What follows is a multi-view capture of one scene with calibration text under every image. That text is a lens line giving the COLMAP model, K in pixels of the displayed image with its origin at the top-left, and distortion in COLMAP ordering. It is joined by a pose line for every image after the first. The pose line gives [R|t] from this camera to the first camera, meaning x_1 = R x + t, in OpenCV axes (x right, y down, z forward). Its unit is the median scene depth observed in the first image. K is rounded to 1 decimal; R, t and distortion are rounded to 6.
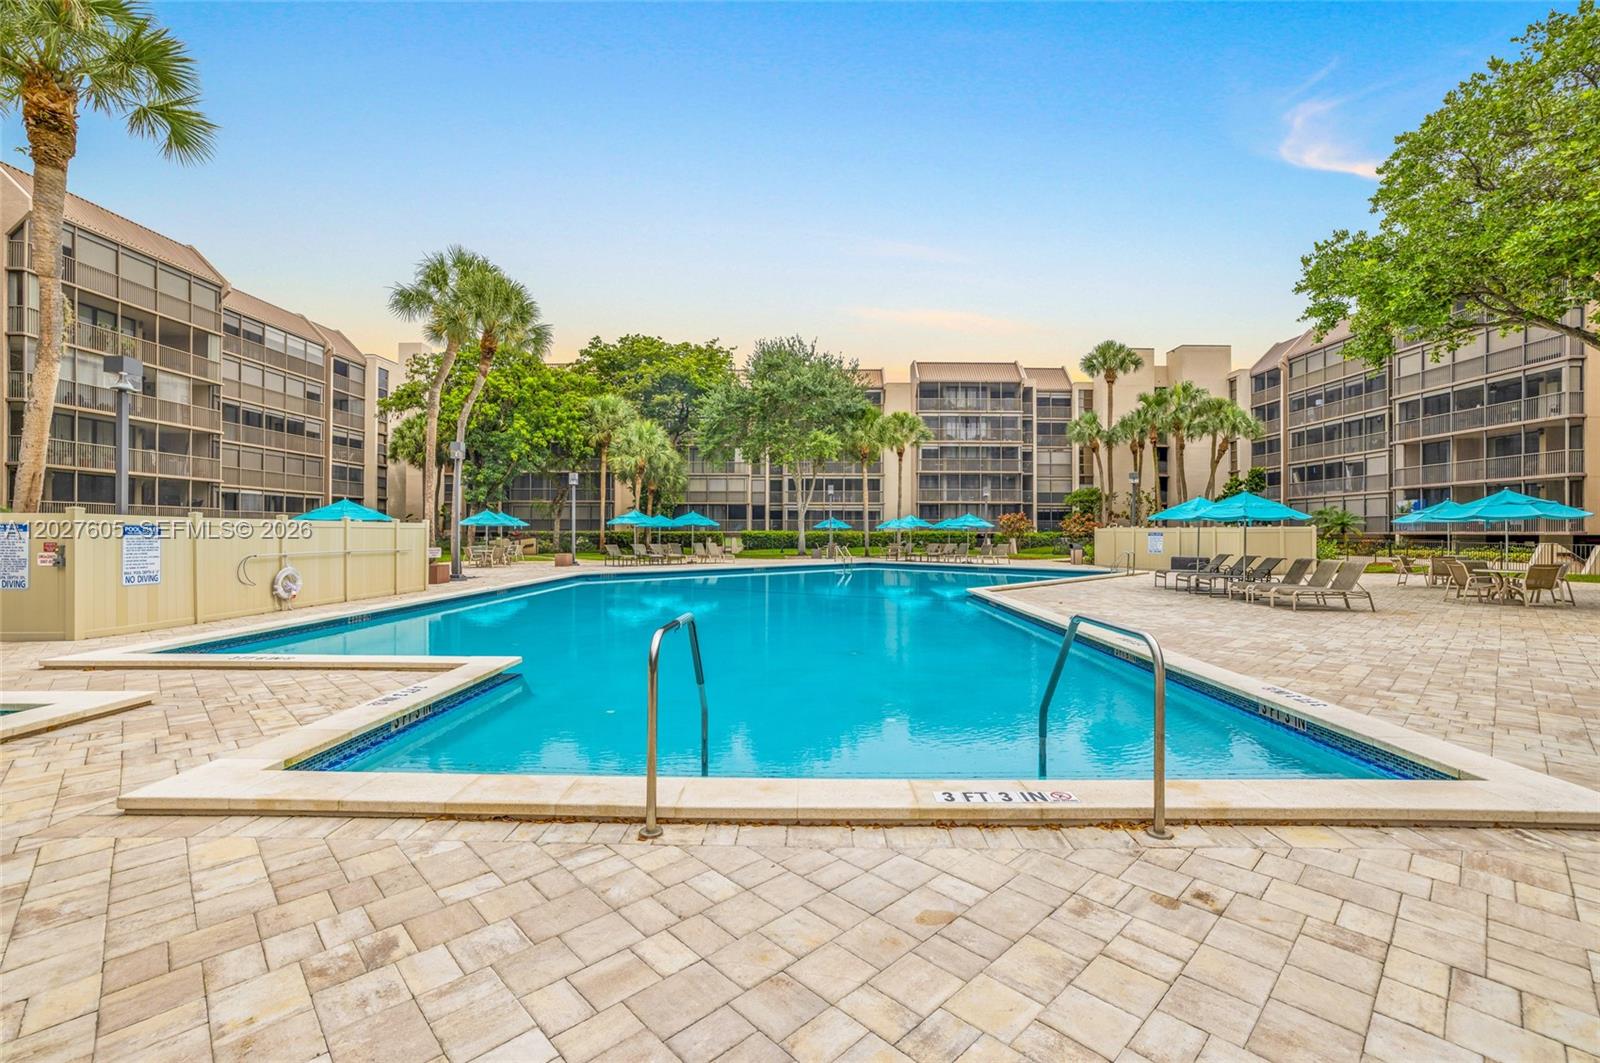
lens RADIAL K [[699.6, 0, 800.0], [0, 699.6, 531.5], [0, 0, 1]] dist [-0.043323, 0.033592]
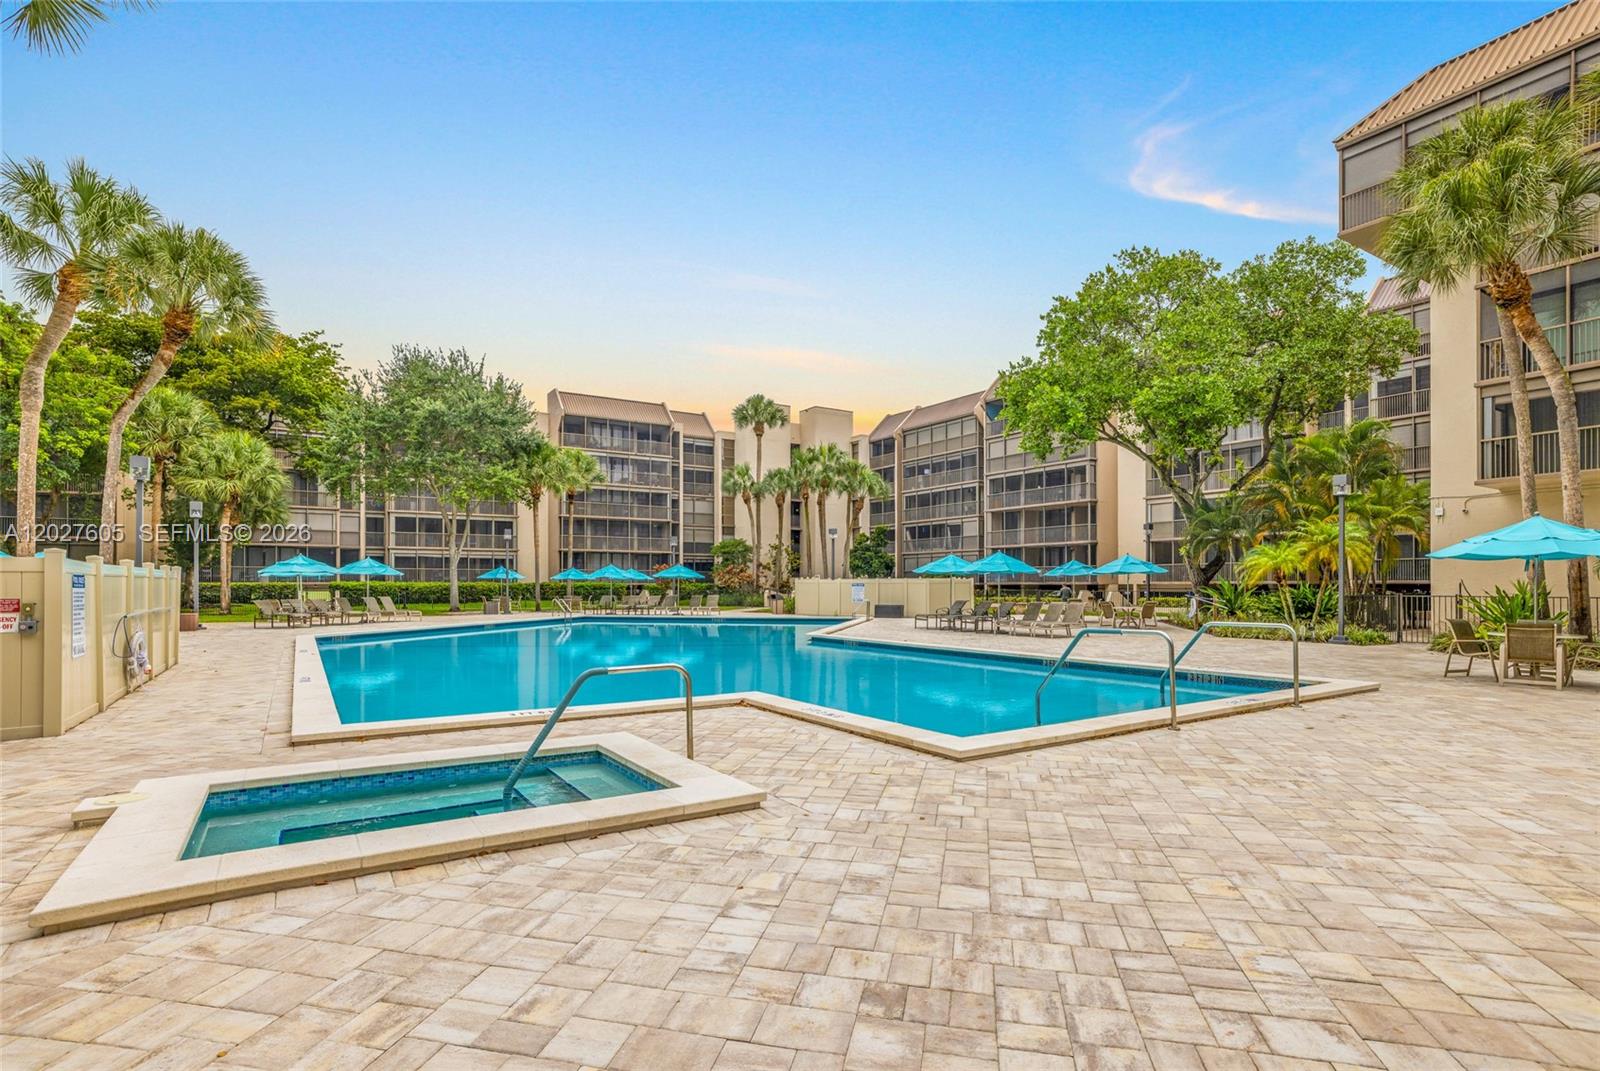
lens RADIAL K [[802.9, 0, 800.3], [0, 802.9, 576.7], [0, 0, 1]] dist [0.001164, 0.000801]
pose [[0.843449, 0.003860, 0.537196, -0.135138], [0.000086, 0.999973, -0.007320, -0.000097], [-0.537210, 0.006221, 0.843426, -0.022893]]
